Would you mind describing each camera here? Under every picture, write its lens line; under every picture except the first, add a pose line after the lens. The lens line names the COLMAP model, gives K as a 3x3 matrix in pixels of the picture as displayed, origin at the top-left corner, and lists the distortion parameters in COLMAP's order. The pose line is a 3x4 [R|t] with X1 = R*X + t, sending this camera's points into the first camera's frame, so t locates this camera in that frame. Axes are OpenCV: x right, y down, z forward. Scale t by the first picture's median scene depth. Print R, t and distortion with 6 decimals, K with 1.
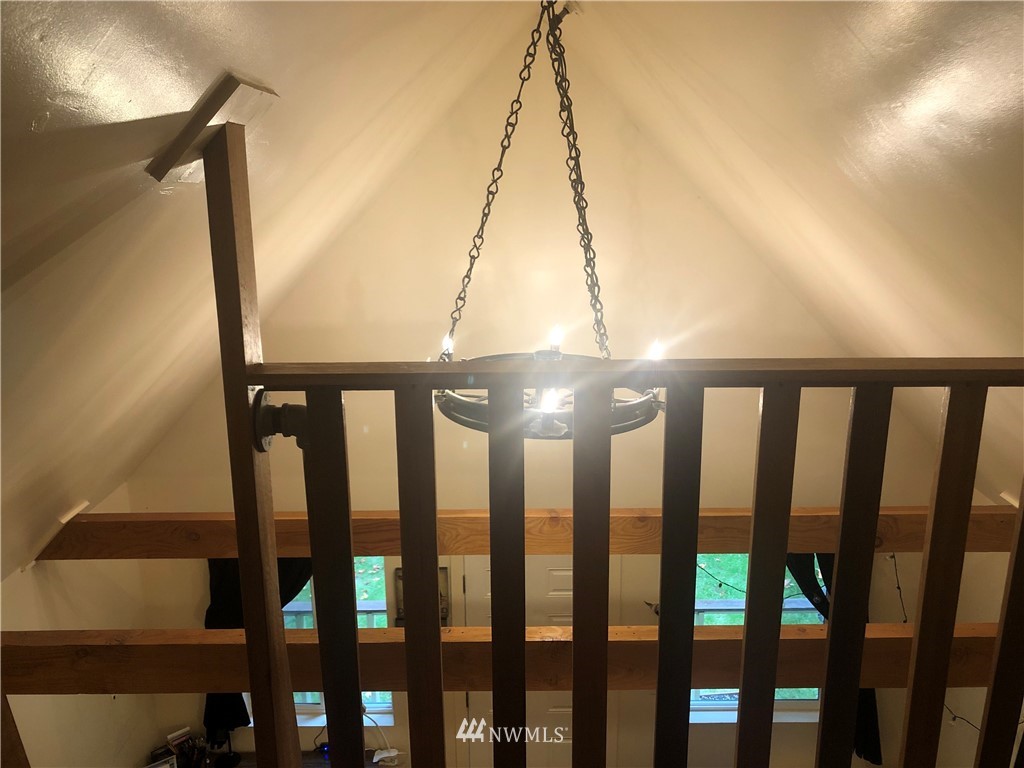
lens RADIAL K [[847.3, 0, 508.5], [0, 847.3, 370.2], [0, 0, 1]] dist [0.068978, -0.101608]
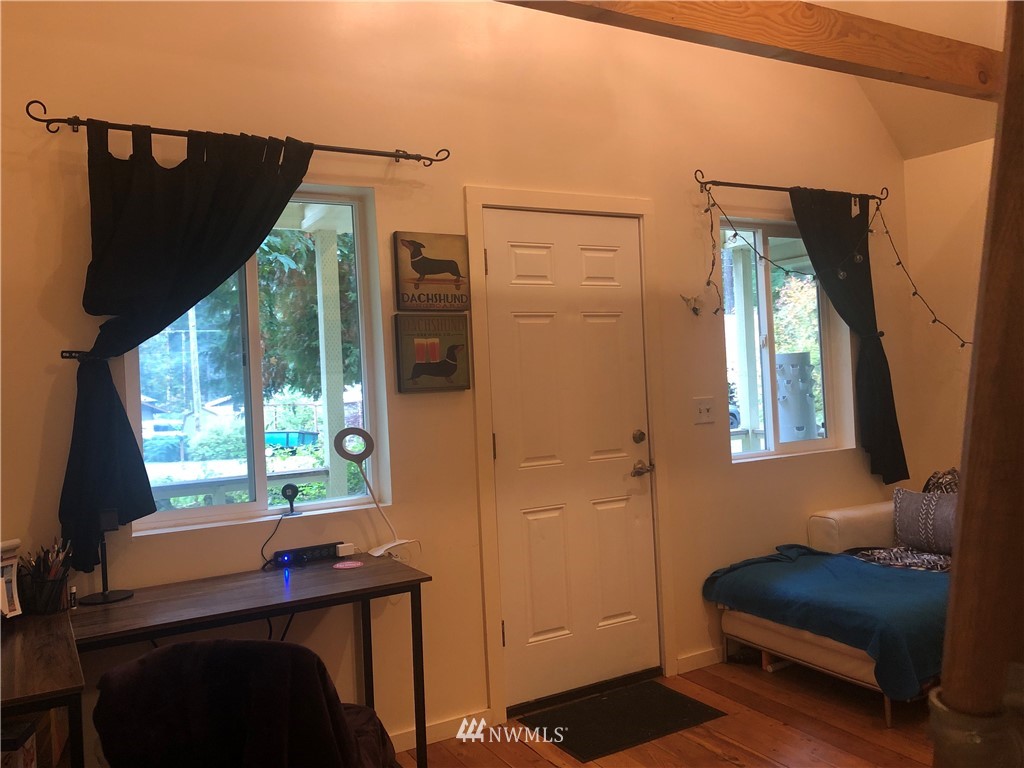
lens RADIAL K [[847.3, 0, 508.5], [0, 847.3, 370.2], [0, 0, 1]] dist [0.068978, -0.101608]
pose [[0.858163, -0.021269, 0.512936, -0.395233], [0.160529, 0.960156, -0.228758, 0.498675], [-0.487633, 0.278653, 0.827385, 0.432801]]
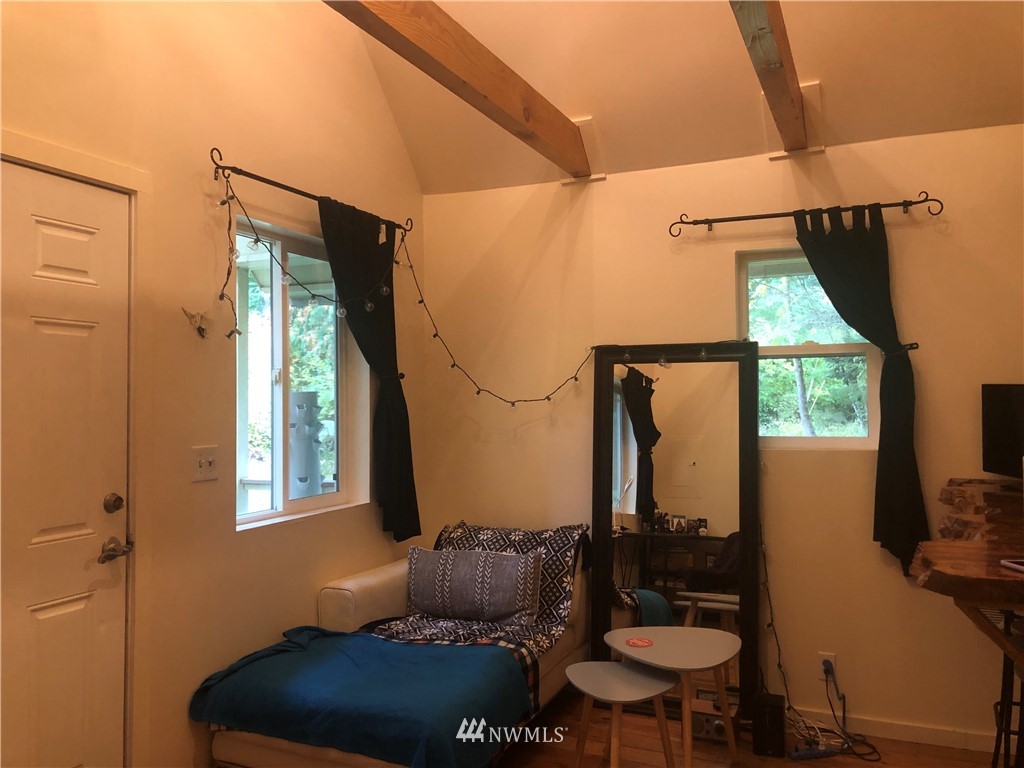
lens RADIAL K [[847.3, 0, 508.5], [0, 847.3, 370.2], [0, 0, 1]] dist [0.068978, -0.101608]
pose [[0.396016, 0.043177, 0.917228, -0.299890], [0.227902, 0.963017, -0.143730, 0.452957], [-0.889512, 0.265958, 0.371530, 0.584389]]
